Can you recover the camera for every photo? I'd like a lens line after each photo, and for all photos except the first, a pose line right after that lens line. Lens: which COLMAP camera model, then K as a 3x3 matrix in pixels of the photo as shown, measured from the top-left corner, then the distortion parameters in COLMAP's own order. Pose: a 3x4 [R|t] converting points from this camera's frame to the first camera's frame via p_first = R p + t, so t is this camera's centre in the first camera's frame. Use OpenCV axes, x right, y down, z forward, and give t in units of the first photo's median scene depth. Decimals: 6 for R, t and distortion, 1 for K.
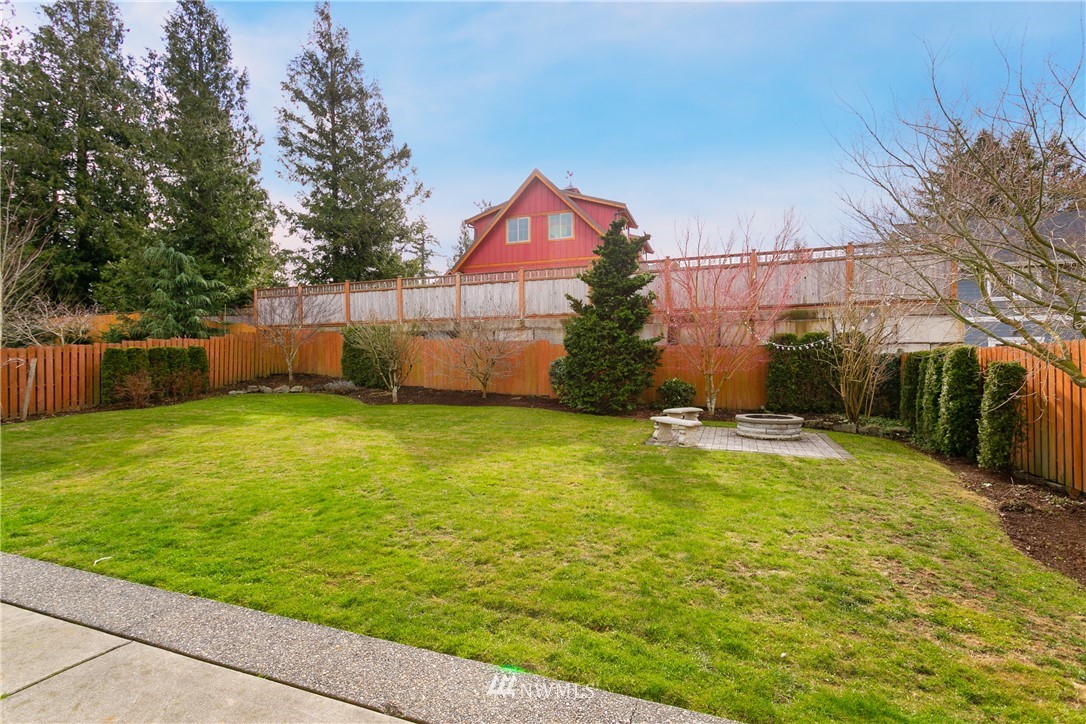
lens RADIAL K [[515.3, 0, 543.0], [0, 515.3, 357.2], [0, 0, 1]] dist [-0.004282, 0.002930]
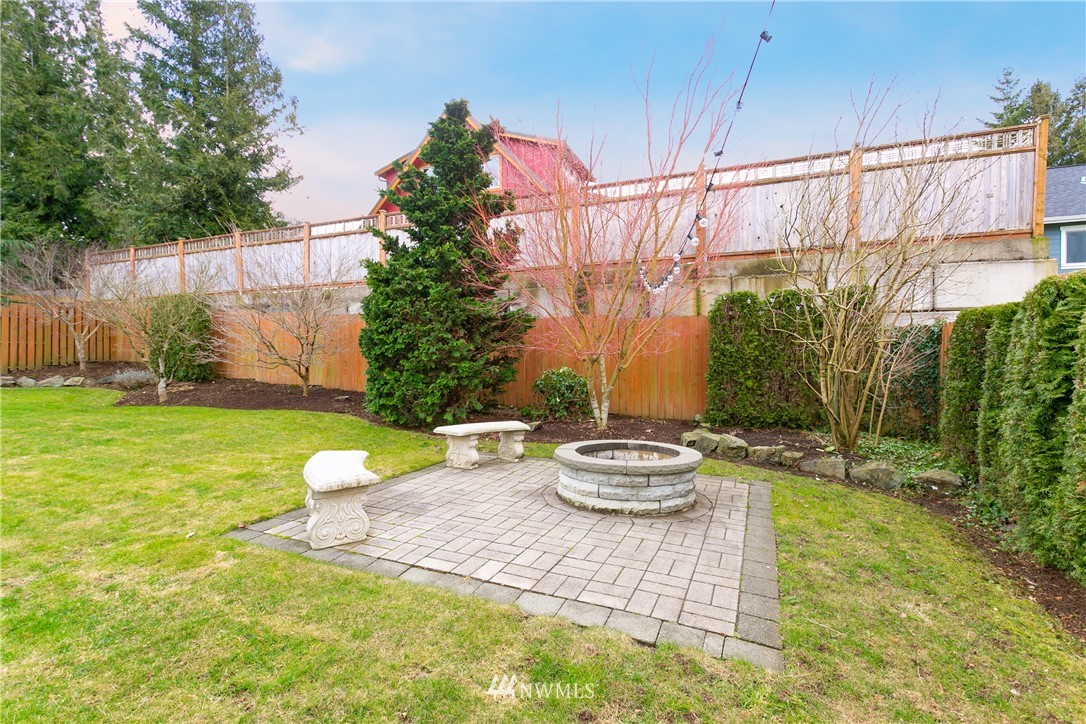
lens RADIAL K [[515.3, 0, 544.2], [0, 515.3, 356.7], [0, 0, 1]] dist [-0.004282, 0.002930]
pose [[0.999044, 0.004816, -0.043443, 0.275755], [-0.004511, 0.999964, 0.007121, 0.024508], [0.043475, -0.006918, 0.999031, 0.402845]]
